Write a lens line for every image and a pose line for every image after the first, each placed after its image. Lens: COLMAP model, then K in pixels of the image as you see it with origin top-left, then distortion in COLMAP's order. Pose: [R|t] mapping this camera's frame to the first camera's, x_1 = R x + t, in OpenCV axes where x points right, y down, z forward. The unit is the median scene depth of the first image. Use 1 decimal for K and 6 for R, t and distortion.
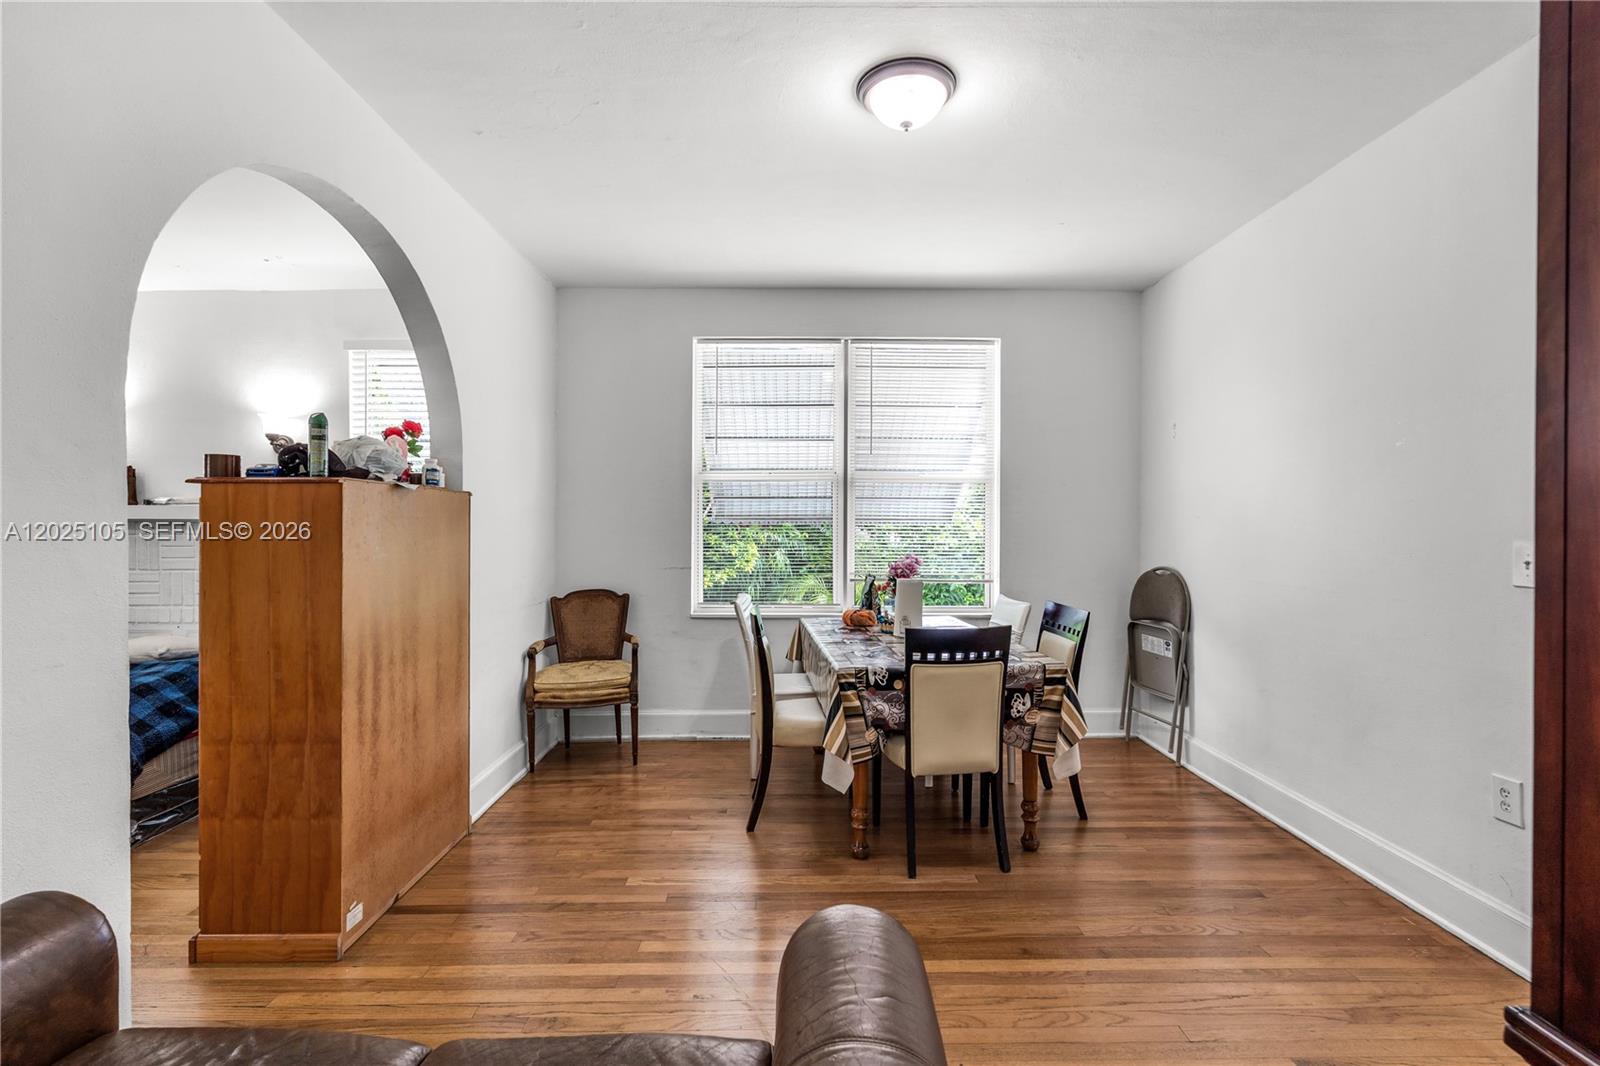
lens RADIAL K [[727.3, 0, 801.4], [0, 727.3, 523.1], [0, 0, 1]] dist [-0.000198, 0.000025]
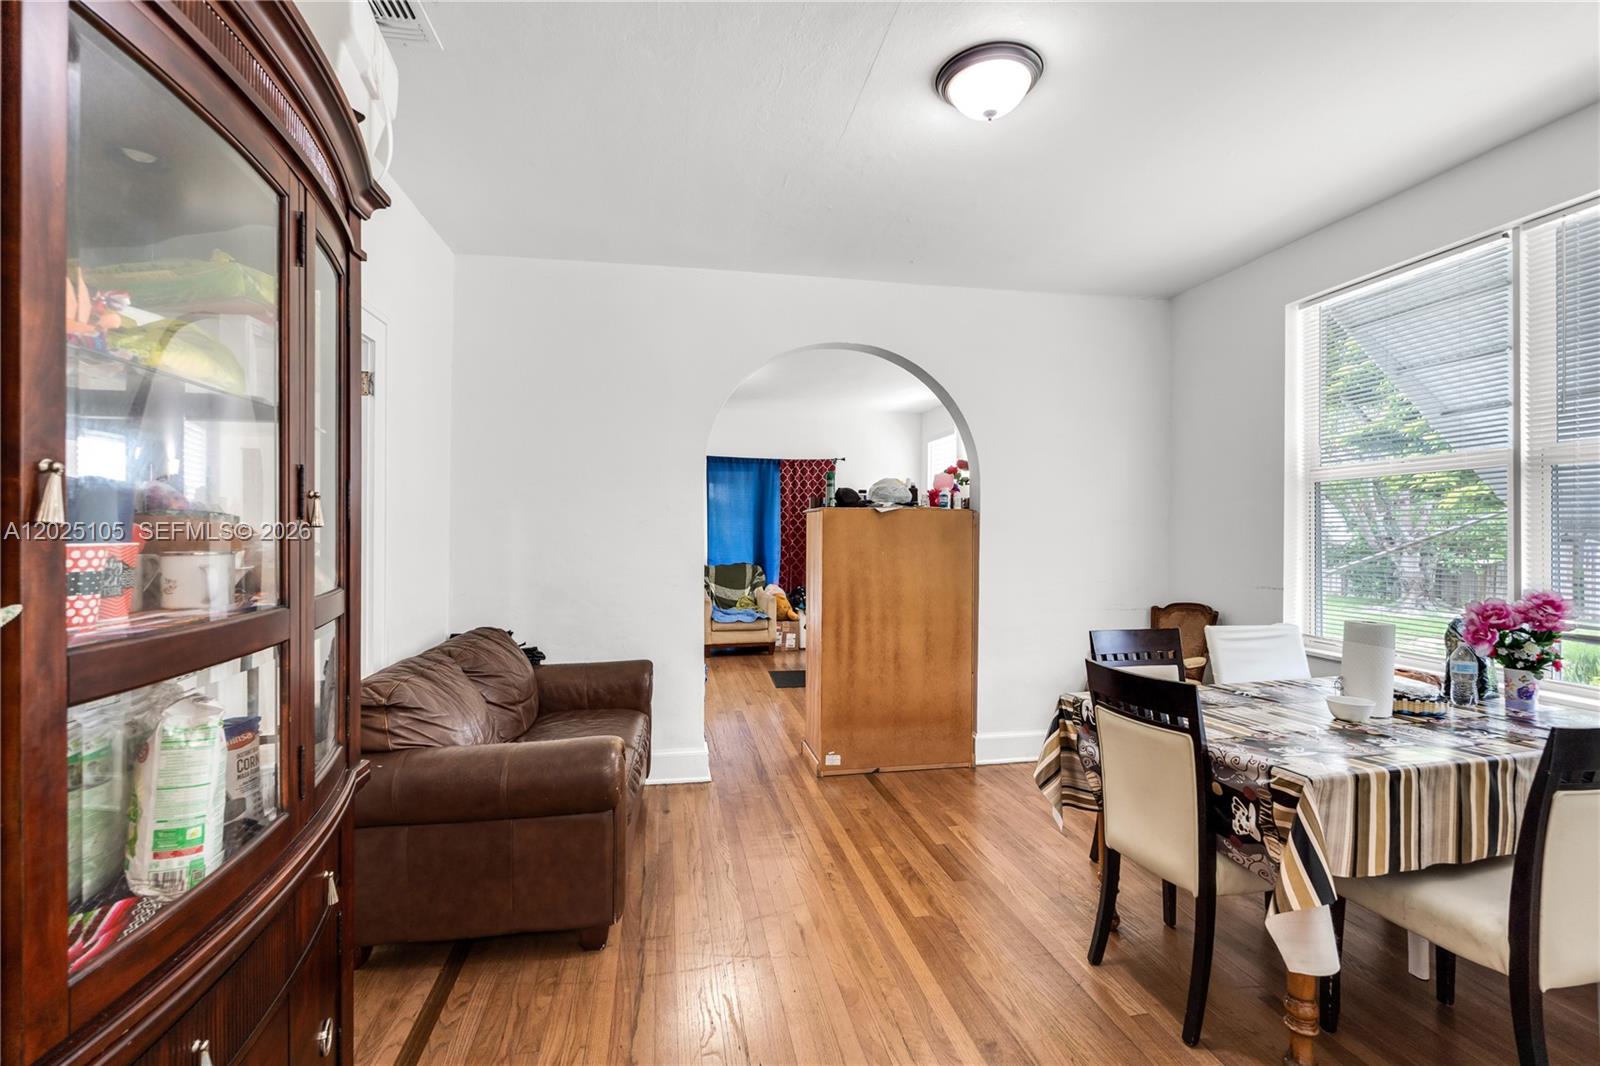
lens RADIAL K [[727.3, 0, 801.4], [0, 727.3, 523.1], [0, 0, 1]] dist [-0.000198, 0.000025]
pose [[0.167234, -0.012928, -0.985833, 0.919562], [-0.002813, 0.999904, -0.013589, 0.000762], [0.985913, 0.005046, 0.167181, 0.537924]]
